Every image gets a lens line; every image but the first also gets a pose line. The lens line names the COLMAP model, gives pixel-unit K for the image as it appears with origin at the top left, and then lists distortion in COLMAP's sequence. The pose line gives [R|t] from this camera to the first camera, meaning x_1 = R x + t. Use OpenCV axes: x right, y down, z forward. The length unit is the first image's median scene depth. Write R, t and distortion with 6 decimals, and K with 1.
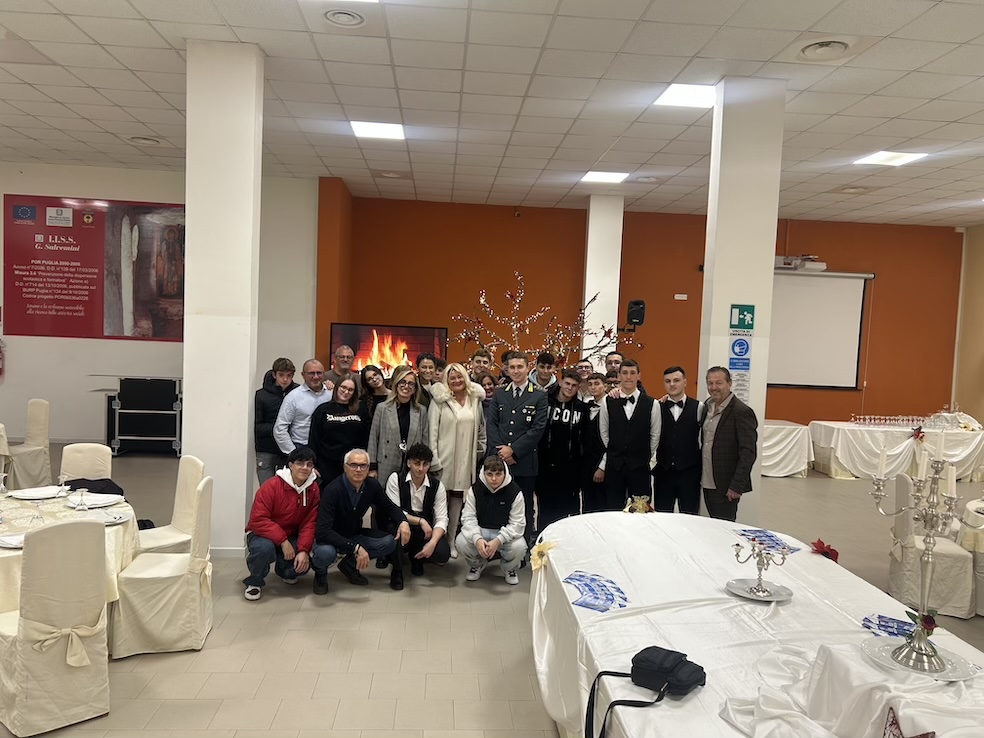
lens RADIAL K [[743.4, 0, 492.0], [0, 743.4, 369.0], [0, 0, 1]] dist [0.009253, 0.001609]
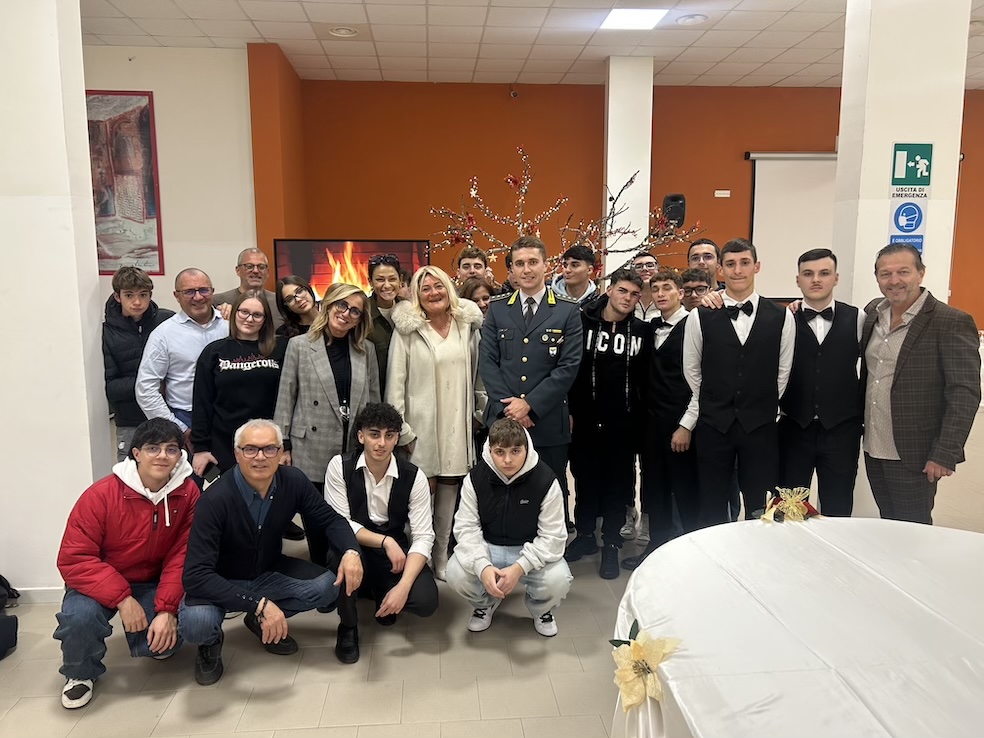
lens RADIAL K [[743.4, 0, 492.0], [0, 743.4, 369.0], [0, 0, 1]] dist [0.009253, 0.001609]
pose [[0.999004, -0.044454, 0.003819, -0.008554], [0.043996, 0.995708, 0.081430, 0.031606], [-0.007423, -0.081181, 0.996672, 0.432877]]
